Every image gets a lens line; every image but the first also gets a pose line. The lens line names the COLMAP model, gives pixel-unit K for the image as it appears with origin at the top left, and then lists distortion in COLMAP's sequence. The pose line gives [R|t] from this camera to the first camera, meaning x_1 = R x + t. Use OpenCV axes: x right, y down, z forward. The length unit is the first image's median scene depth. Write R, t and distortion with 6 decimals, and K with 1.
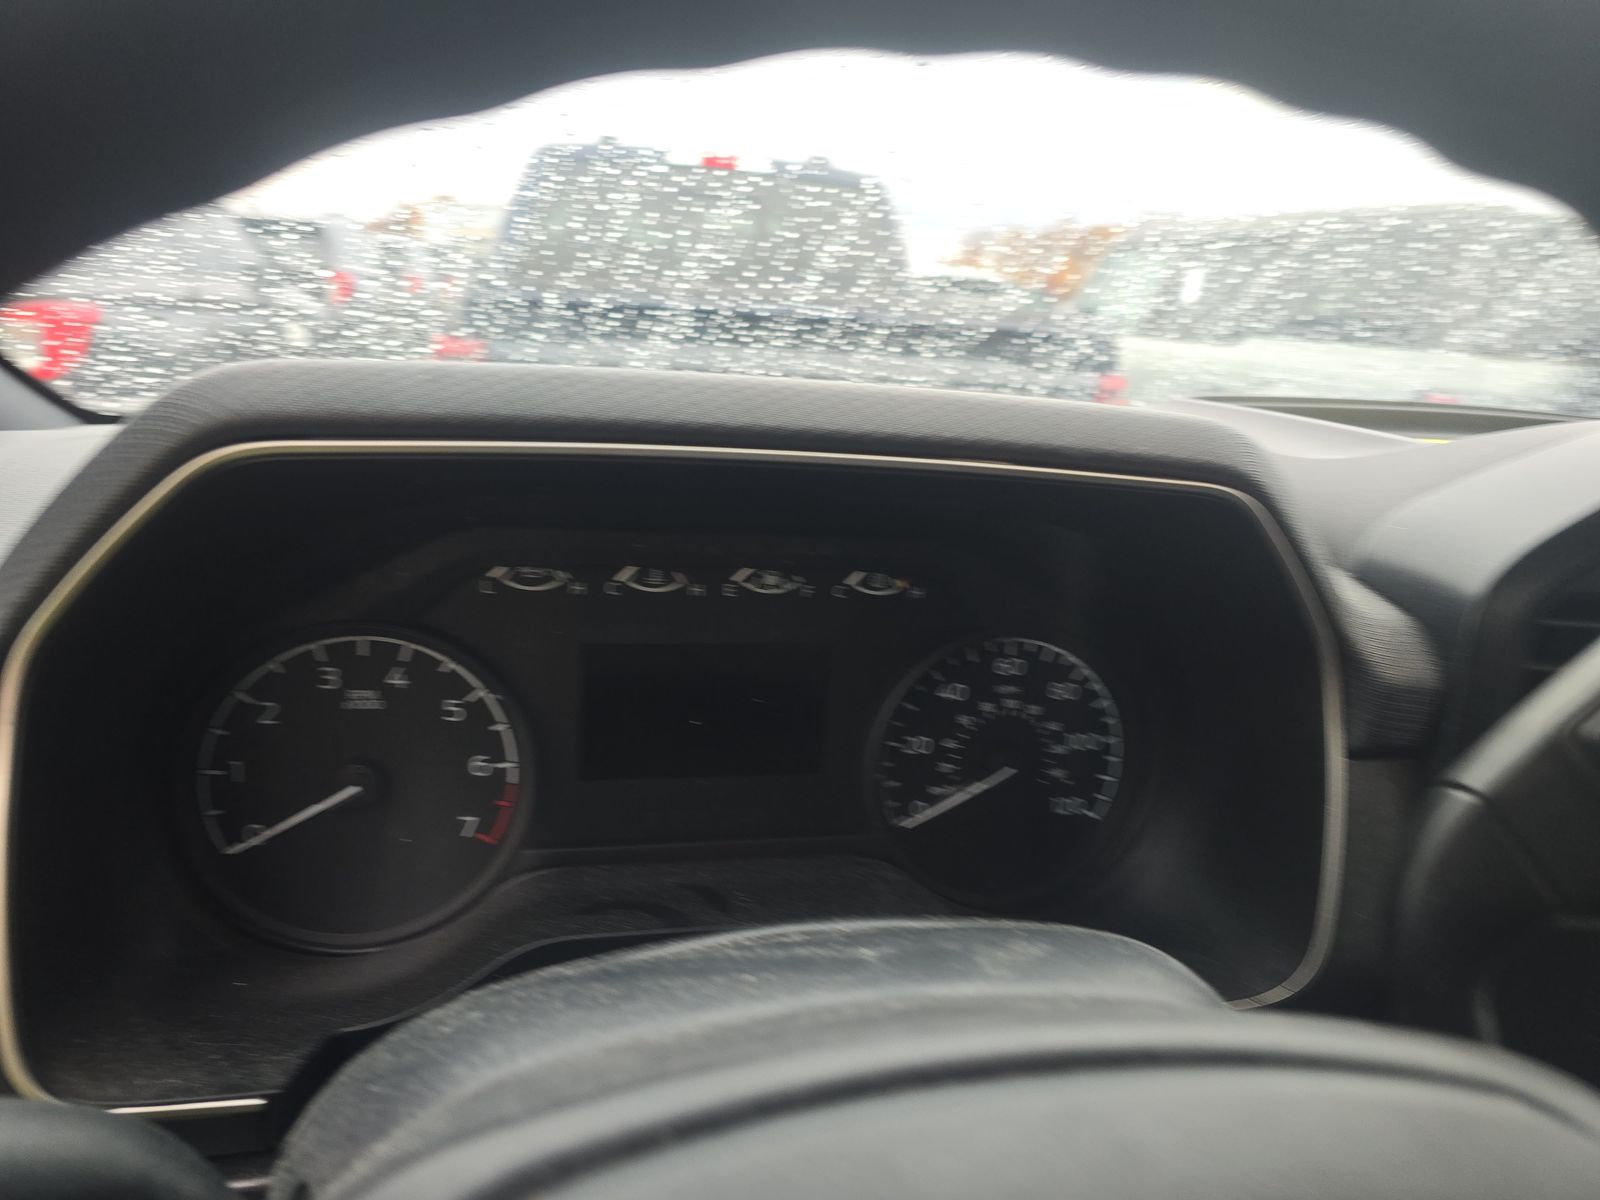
lens RADIAL K [[1103.6, 0, 800.0], [0, 1103.6, 600.0], [0, 0, 1]] dist [0.080016, -0.077750]
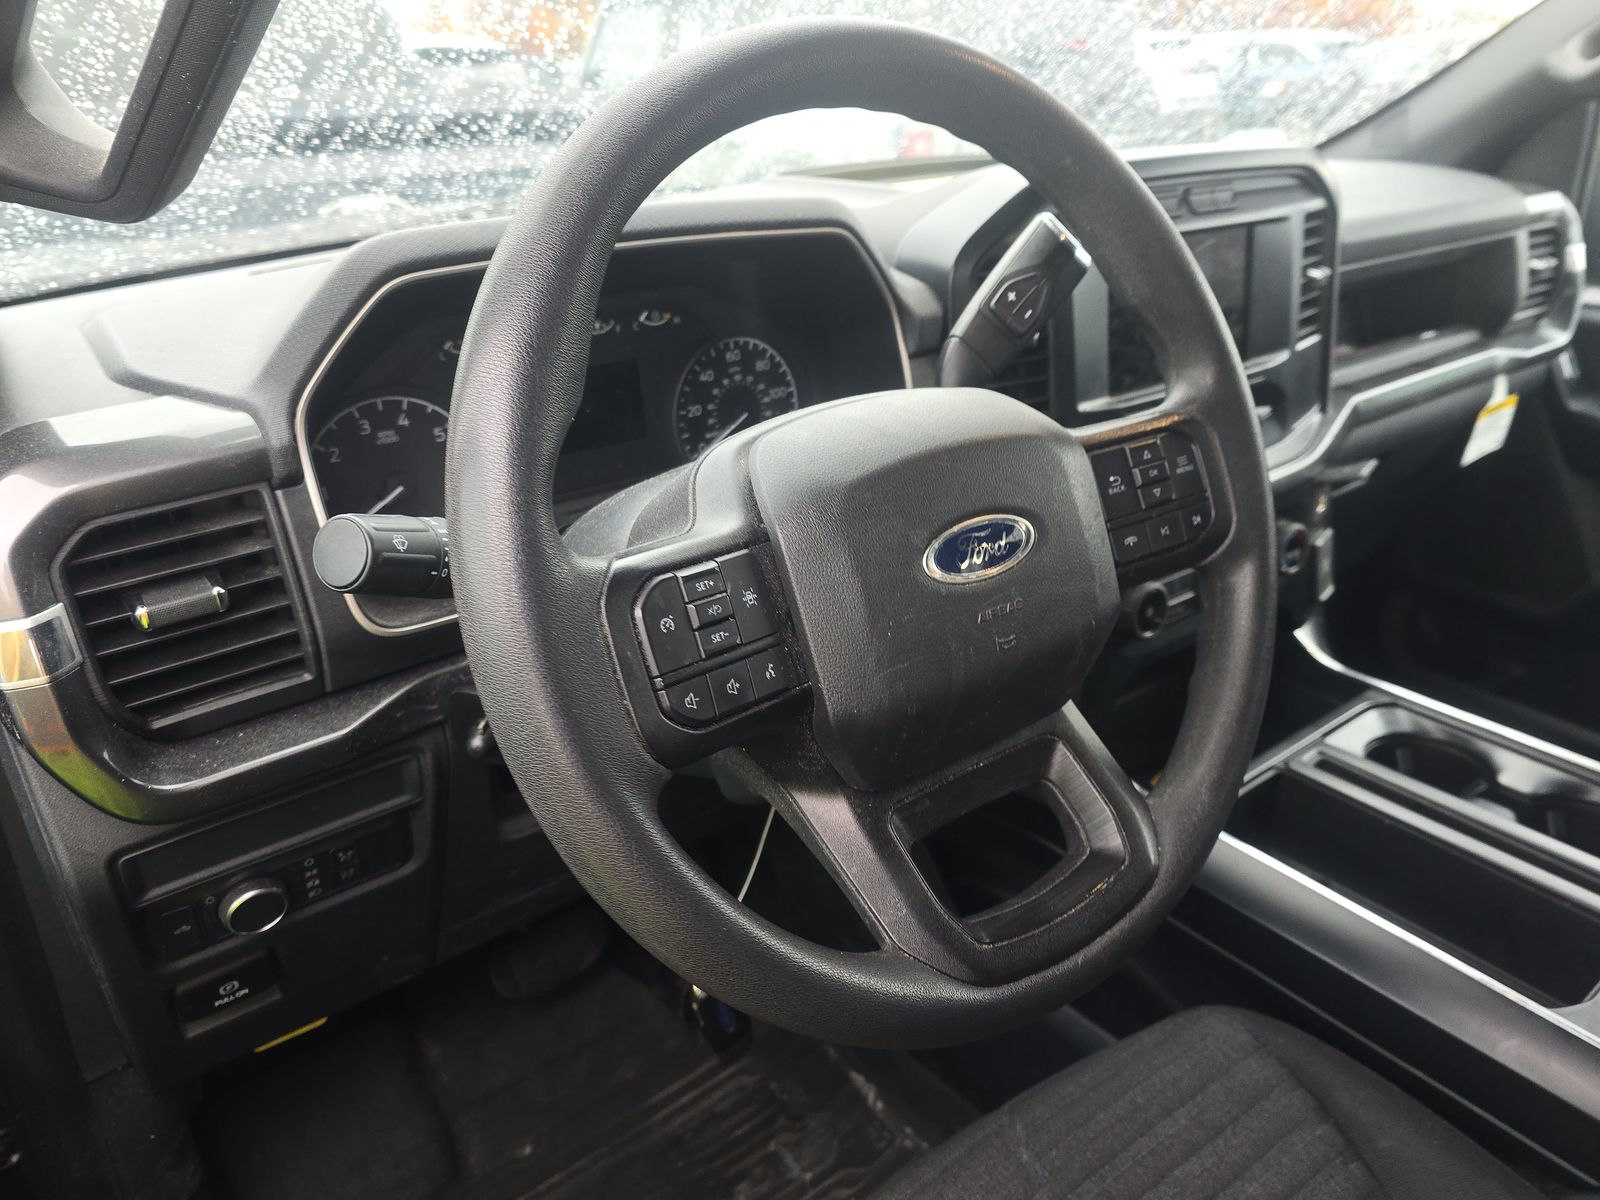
lens RADIAL K [[1064.0, 0, 815.9], [0, 1064.0, 599.3], [0, 0, 1]] dist [0.054041, -0.069929]
pose [[0.902787, -0.263354, 0.340030, -0.365850], [0.192785, 0.954520, 0.227432, 0.069494], [-0.384461, -0.139770, 0.912499, -0.636945]]
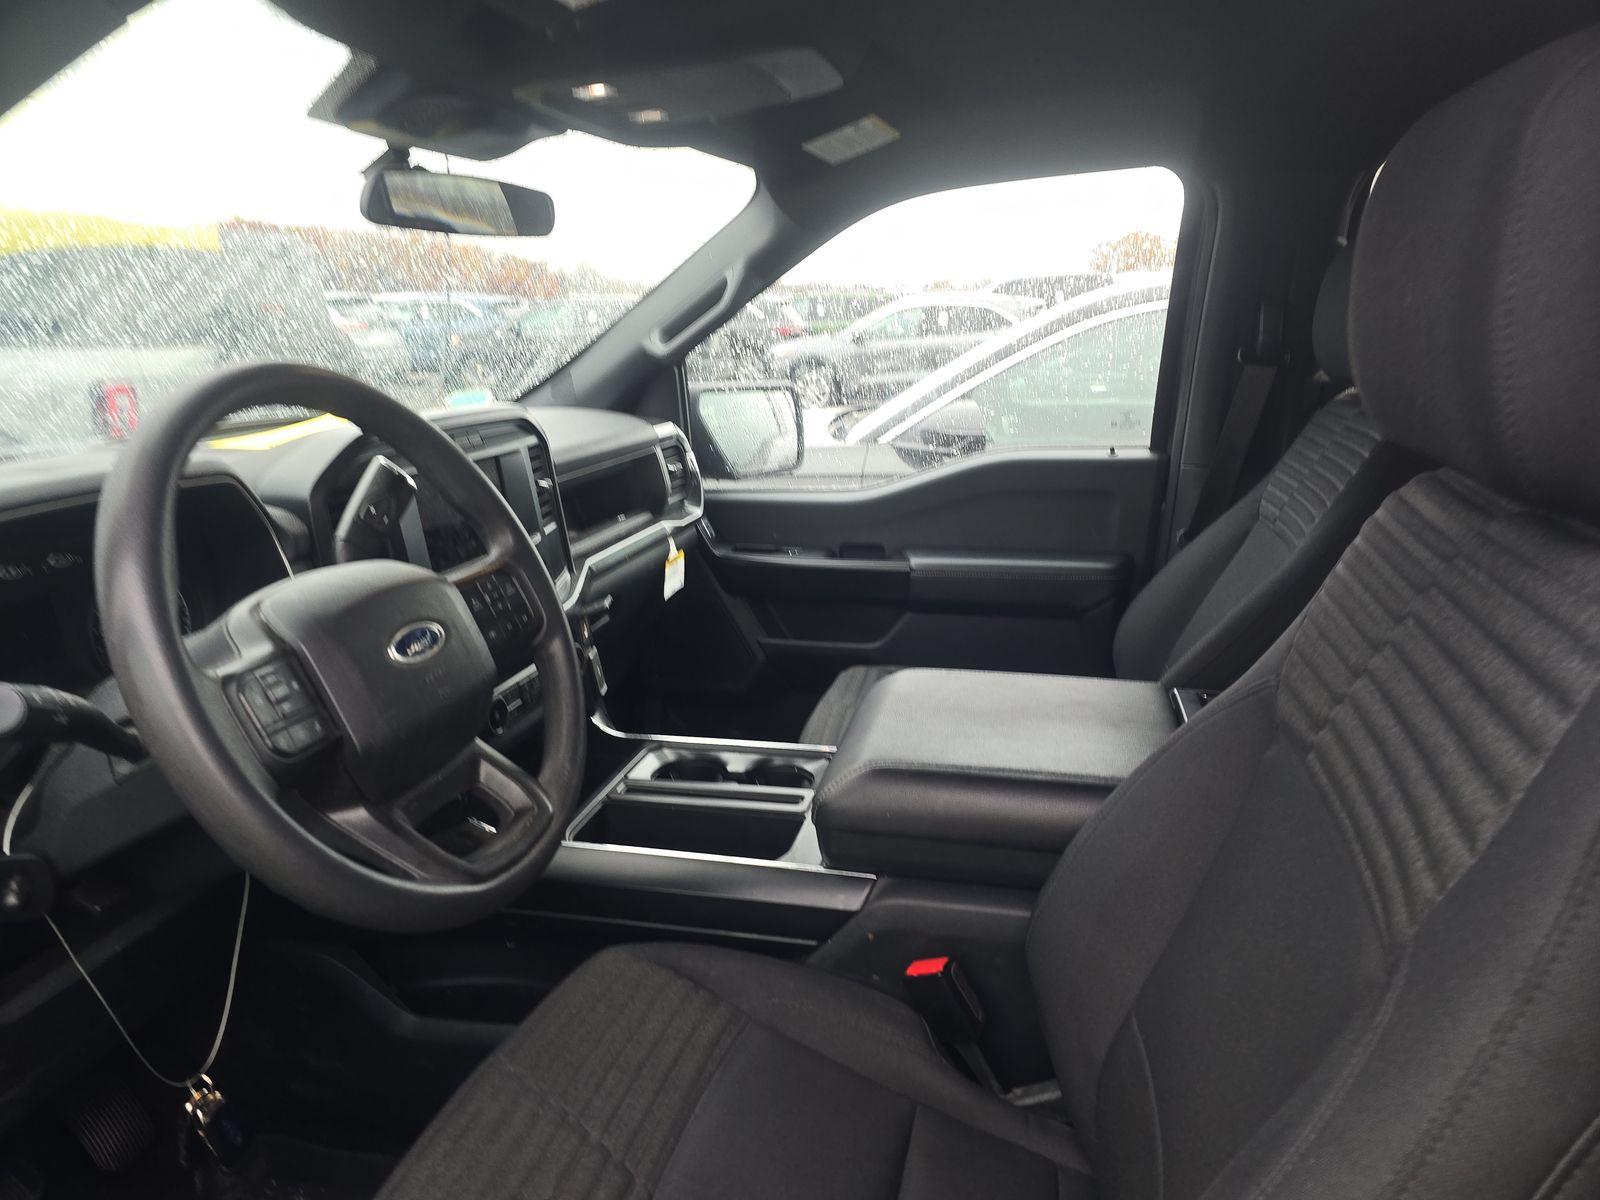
lens RADIAL K [[1049.7, 0, 800.0], [0, 1049.7, 600.0], [0, 0, 1]] dist [0.055520, -0.065175]
pose [[0.438193, -0.304034, 0.845902, -1.016139], [0.279597, 0.940480, 0.193191, 0.061689], [-0.854291, 0.151857, 0.497119, -1.155392]]
